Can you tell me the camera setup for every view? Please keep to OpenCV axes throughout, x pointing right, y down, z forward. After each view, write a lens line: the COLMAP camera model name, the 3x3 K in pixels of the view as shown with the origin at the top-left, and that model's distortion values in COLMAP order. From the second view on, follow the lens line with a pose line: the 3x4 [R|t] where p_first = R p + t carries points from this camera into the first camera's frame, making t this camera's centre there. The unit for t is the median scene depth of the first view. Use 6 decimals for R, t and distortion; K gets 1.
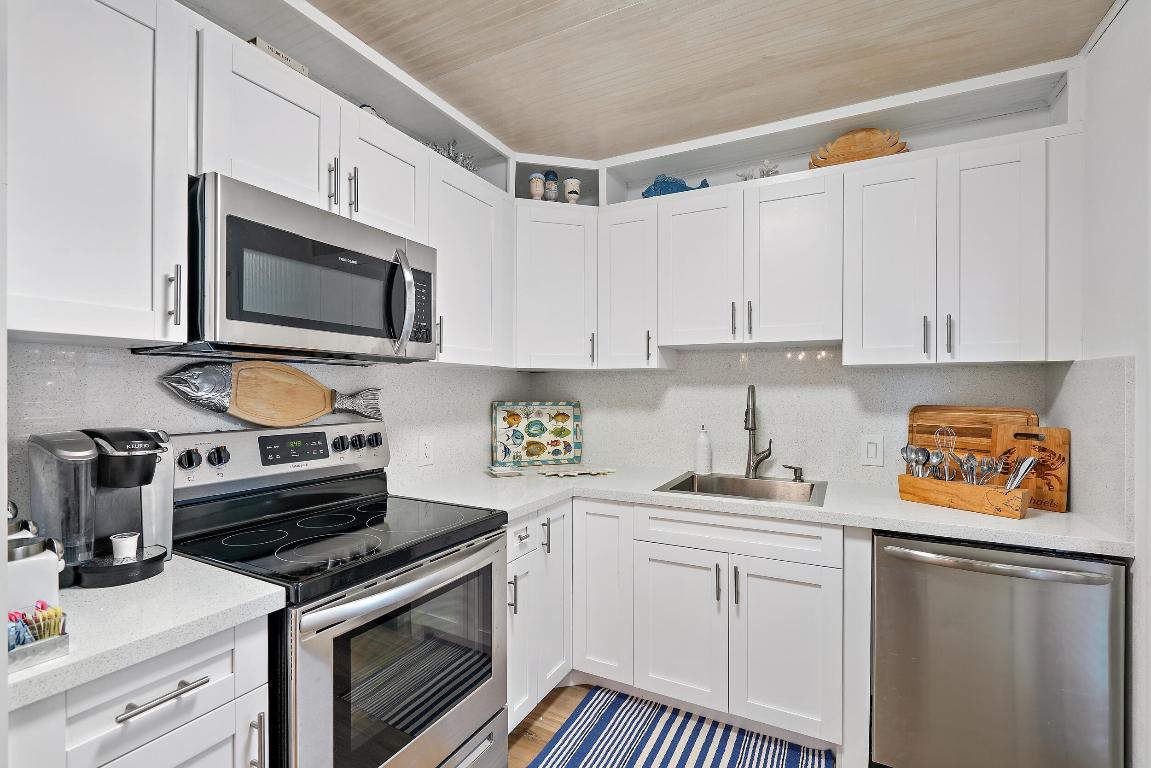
lens RADIAL K [[523.7, 0, 571.3], [0, 523.7, 390.4], [0, 0, 1]] dist [-0.017989, 0.011584]
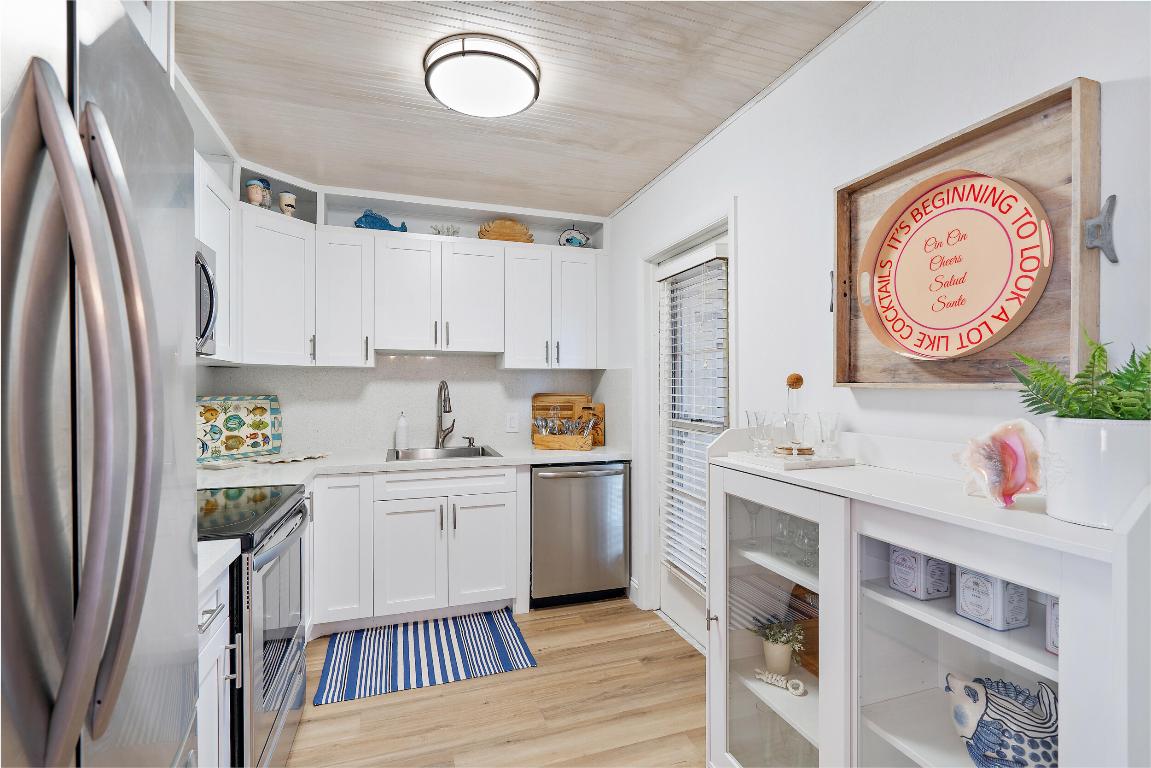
lens RADIAL K [[525.0, 0, 579.0], [0, 525.0, 382.5], [0, 0, 1]] dist [-0.001408, -0.000296]
pose [[0.683593, 0.002002, 0.729861, -0.423214], [0.004089, 0.999970, -0.006572, 0.005037], [-0.729852, 0.007476, 0.683564, -0.221119]]
